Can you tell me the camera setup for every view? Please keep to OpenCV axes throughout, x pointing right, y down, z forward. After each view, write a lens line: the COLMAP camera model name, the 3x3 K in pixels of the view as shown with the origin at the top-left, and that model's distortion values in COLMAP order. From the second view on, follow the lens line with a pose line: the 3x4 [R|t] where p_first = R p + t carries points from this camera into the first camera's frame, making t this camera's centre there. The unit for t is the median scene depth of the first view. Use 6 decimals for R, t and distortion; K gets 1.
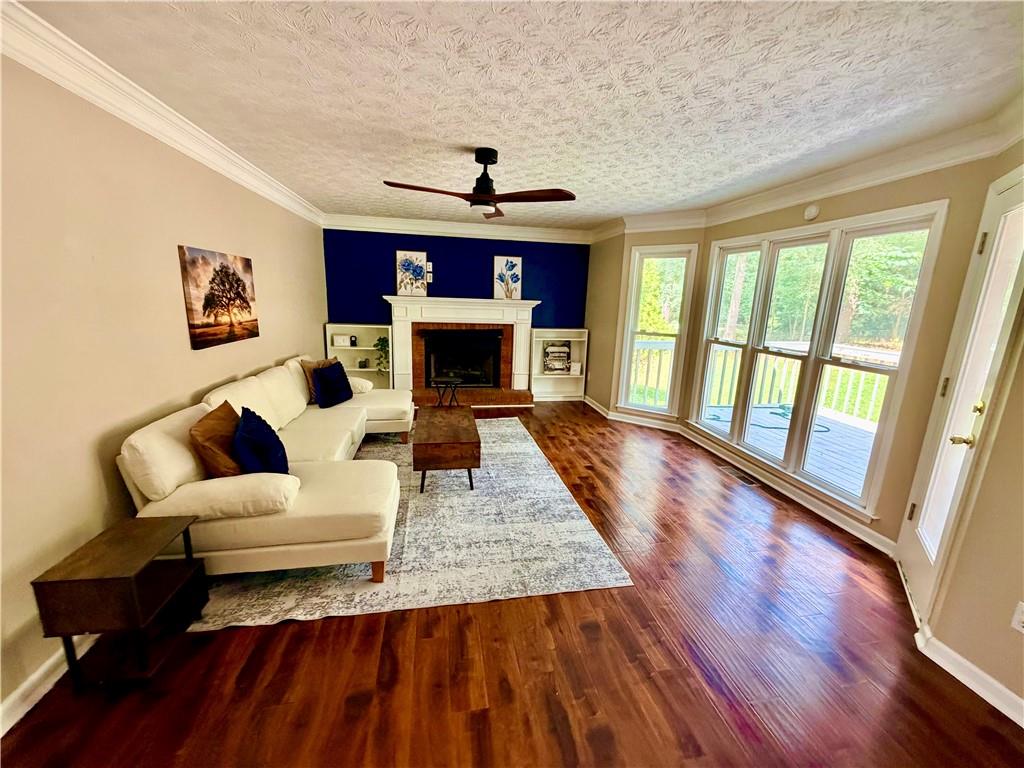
lens RADIAL K [[408.6, 0, 513.7], [0, 408.6, 384.0], [0, 0, 1]] dist [0.000765, -0.000070]
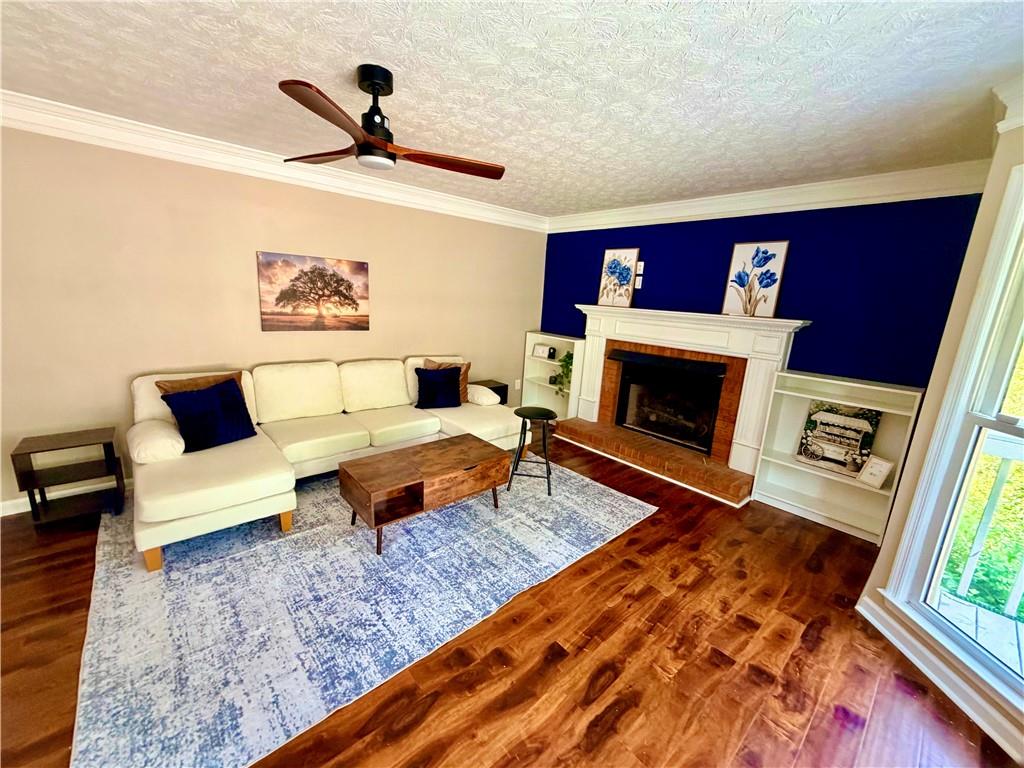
lens RADIAL K [[408.6, 0, 510.1], [0, 408.6, 385.6], [0, 0, 1]] dist [0.000765, -0.000070]
pose [[0.515258, 0.183594, -0.837139, 0.339568], [-0.219447, 0.972485, 0.078207, -0.085682], [0.828464, 0.143411, 0.541370, 0.438259]]
